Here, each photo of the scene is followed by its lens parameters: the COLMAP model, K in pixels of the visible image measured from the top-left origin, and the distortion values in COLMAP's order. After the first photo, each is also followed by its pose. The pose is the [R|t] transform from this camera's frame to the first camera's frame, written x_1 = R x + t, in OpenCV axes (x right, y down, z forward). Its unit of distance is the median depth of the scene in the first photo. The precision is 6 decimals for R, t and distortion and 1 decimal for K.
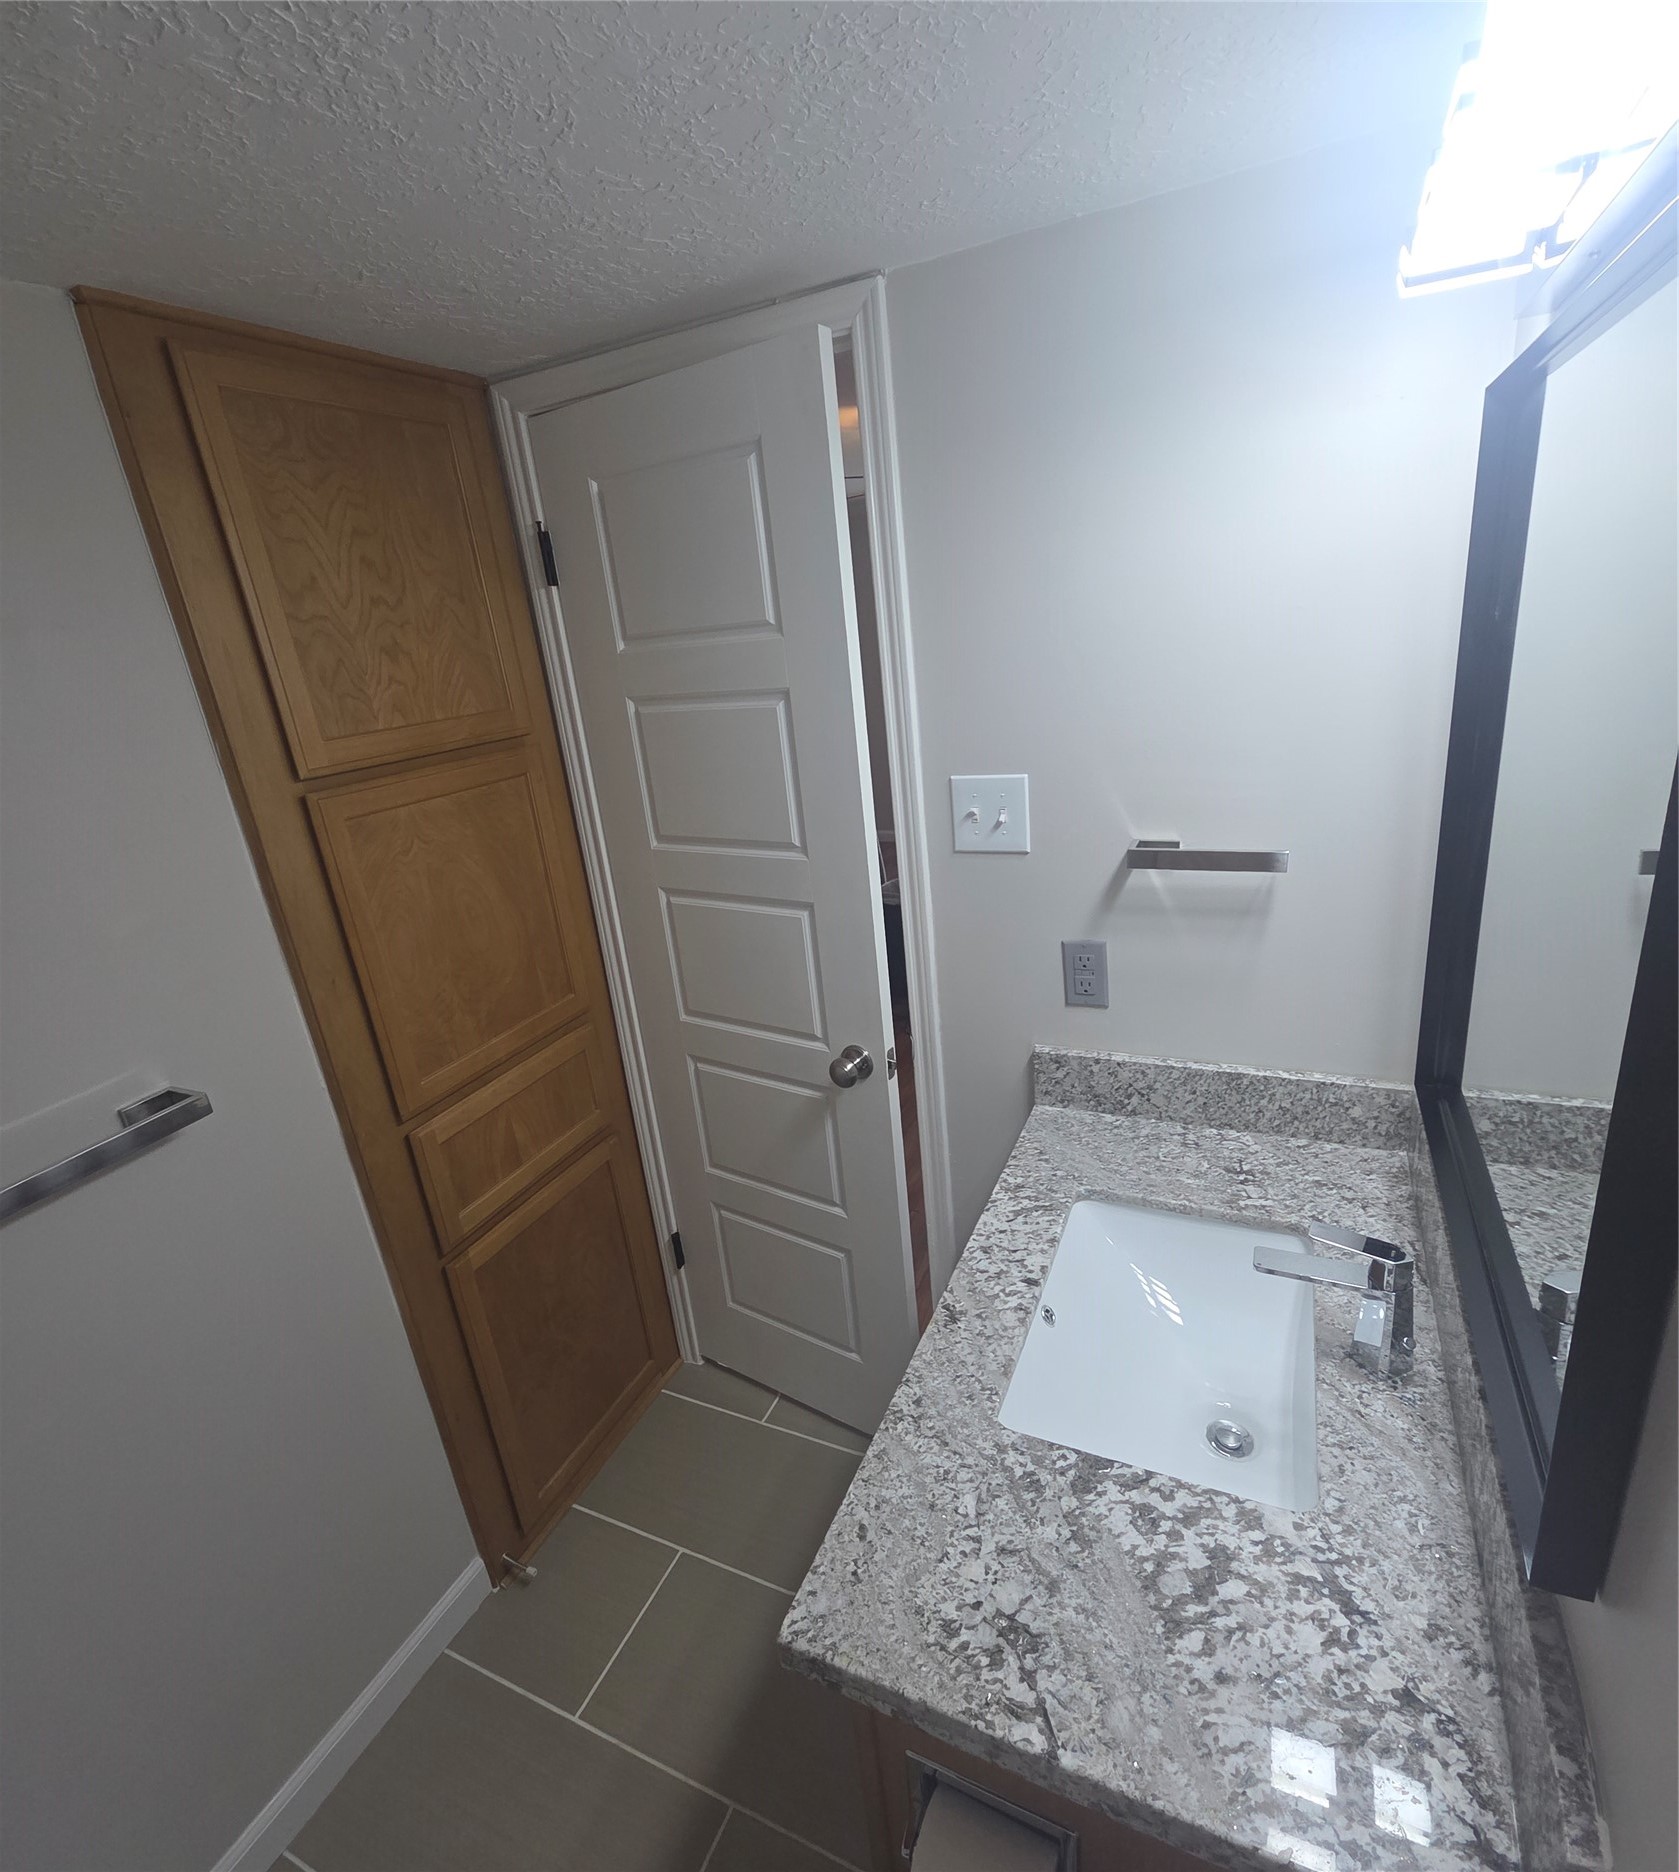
lens RADIAL K [[912.9, 0, 843.1], [0, 912.9, 940.8], [0, 0, 1]] dist [0.009709, -0.005124]
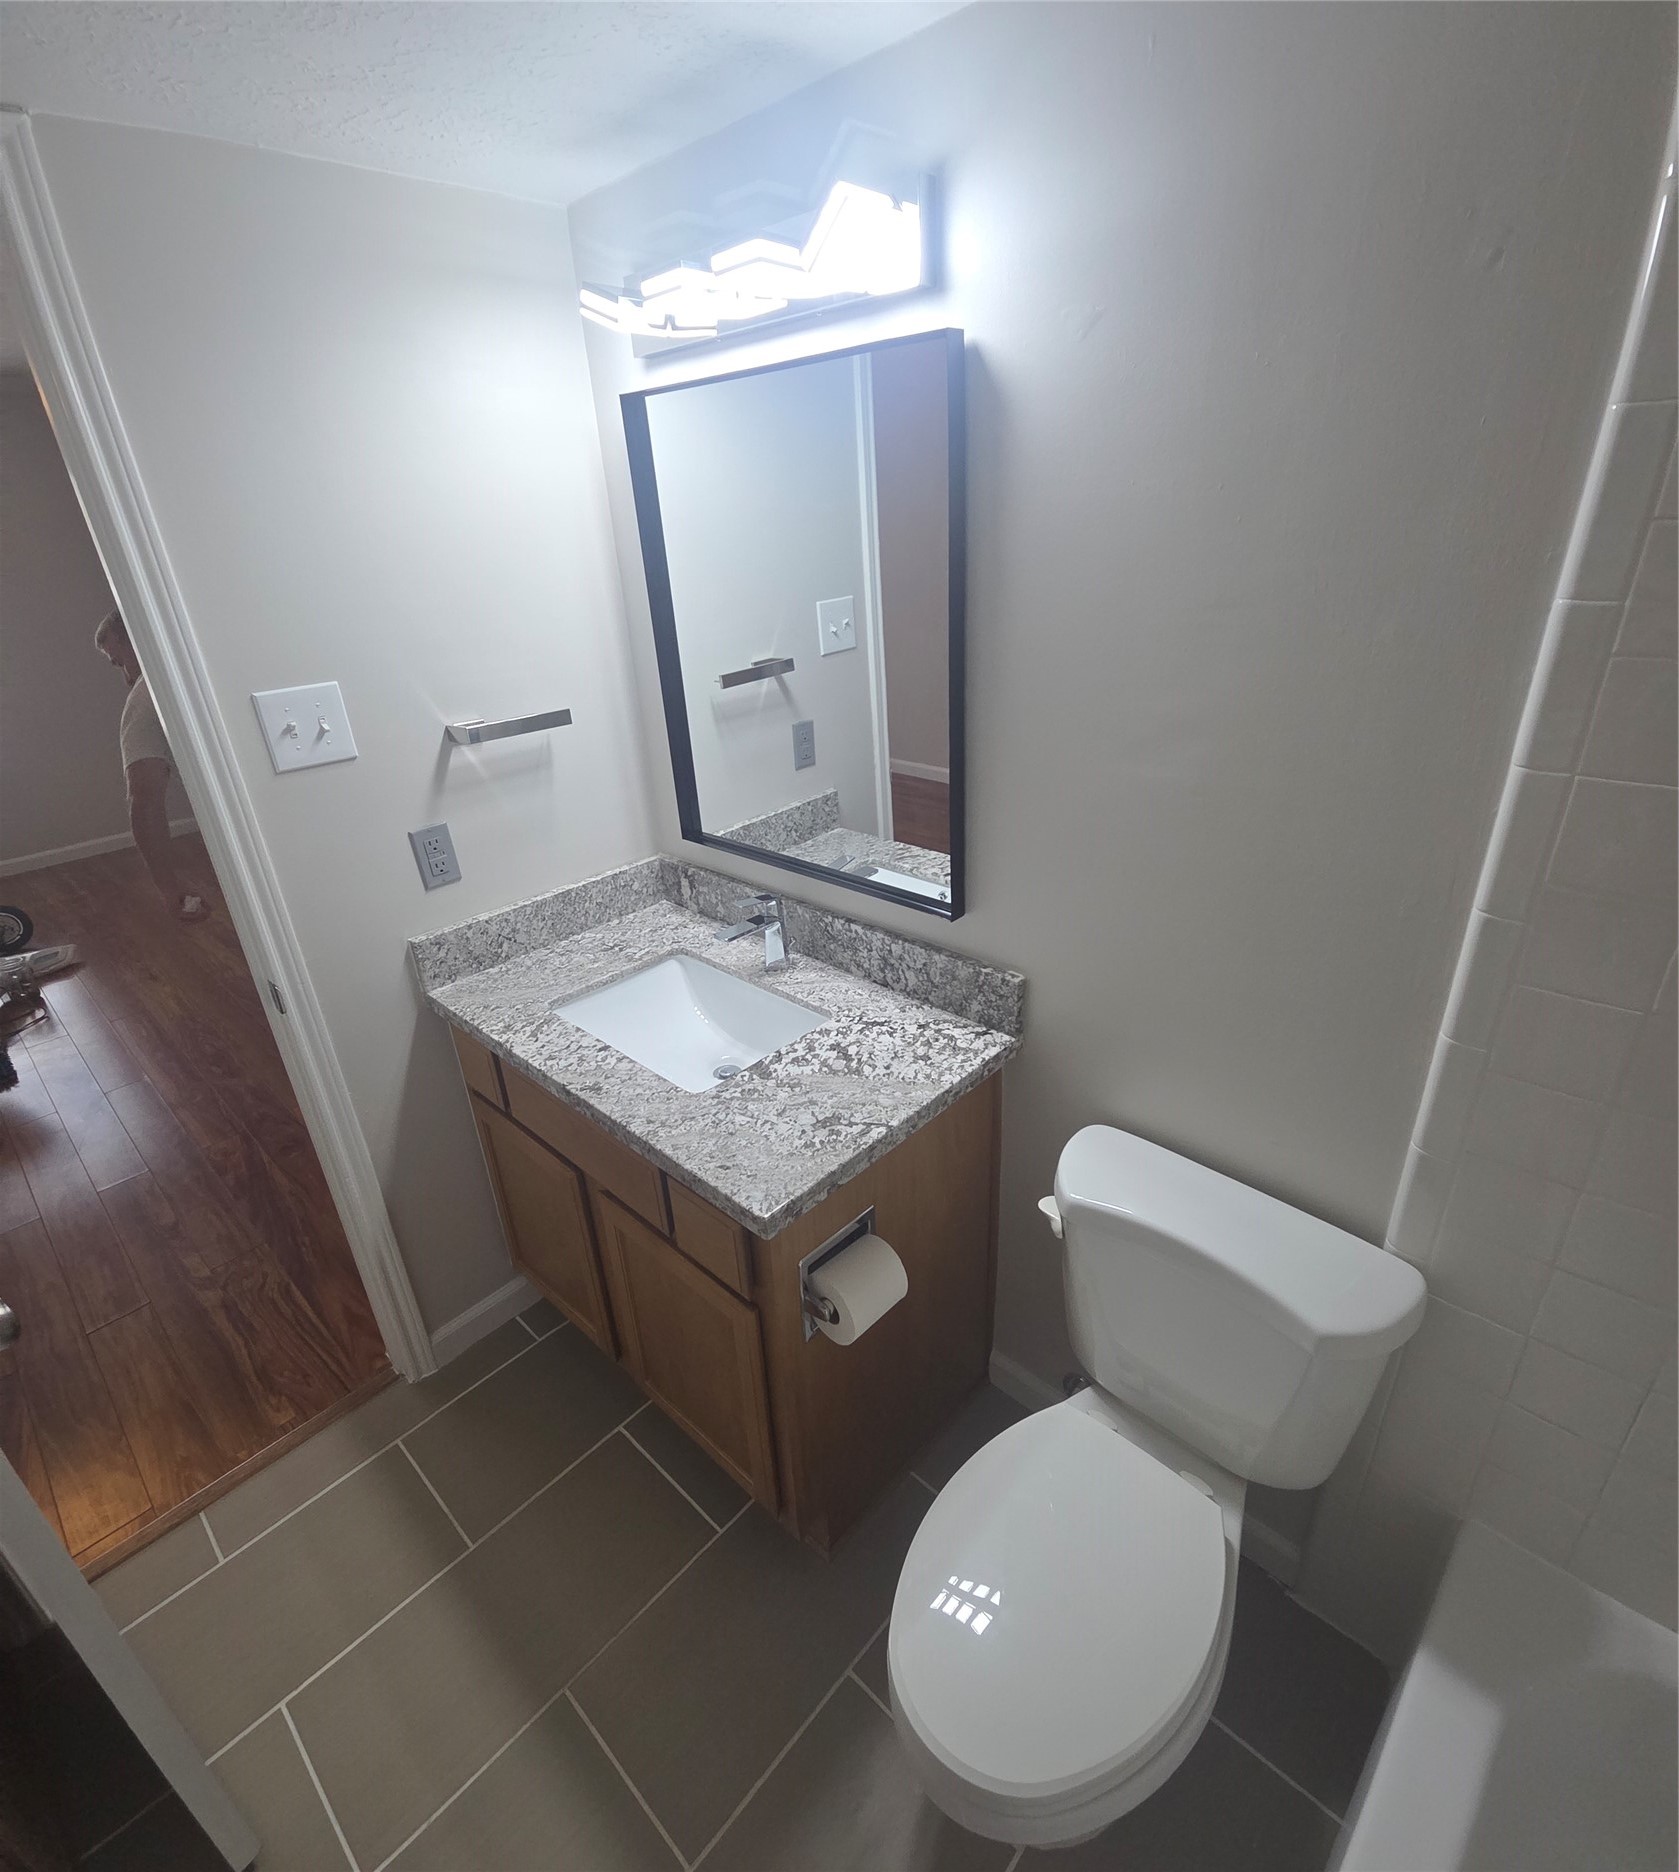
lens RADIAL K [[912.9, 0, 843.1], [0, 912.9, 940.8], [0, 0, 1]] dist [0.009709, -0.005124]
pose [[0.316673, -0.326155, 0.890697, -1.026760], [0.328185, 0.918702, 0.219729, 0.082102], [-0.889951, 0.222731, 0.397967, 0.206242]]
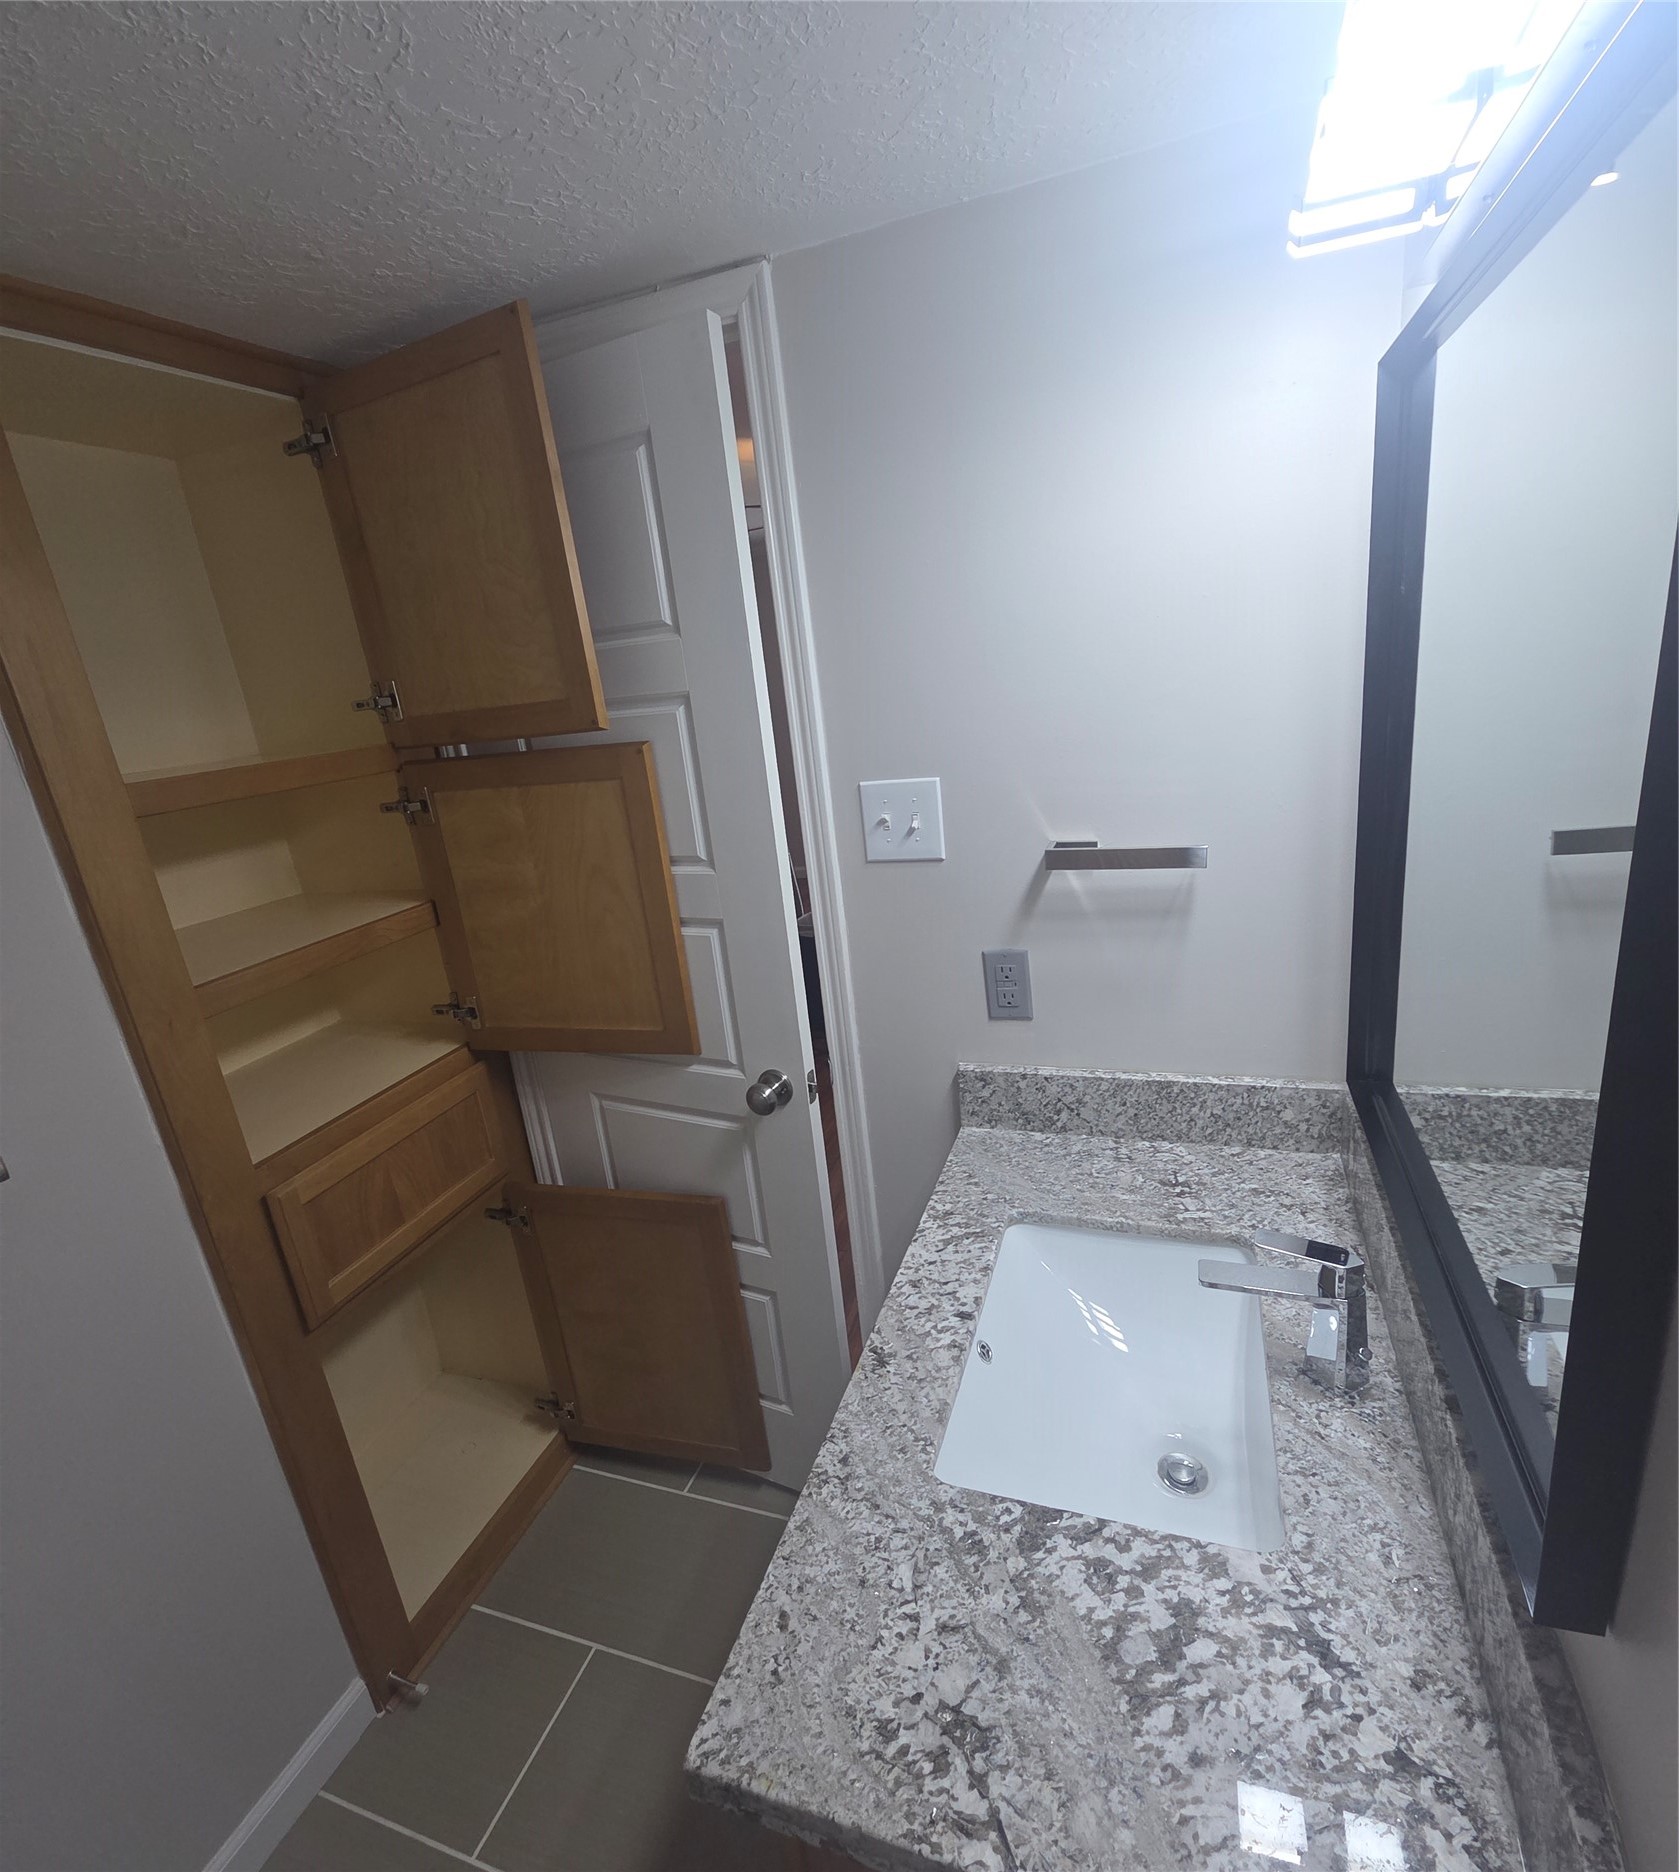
lens RADIAL K [[912.9, 0, 843.1], [0, 912.9, 940.8], [0, 0, 1]] dist [0.009709, -0.005124]
pose [[0.995914, -0.032546, 0.084241, 0.024693], [0.036438, 0.998318, -0.045086, 0.044611], [-0.082632, 0.047972, 0.995425, 0.101056]]
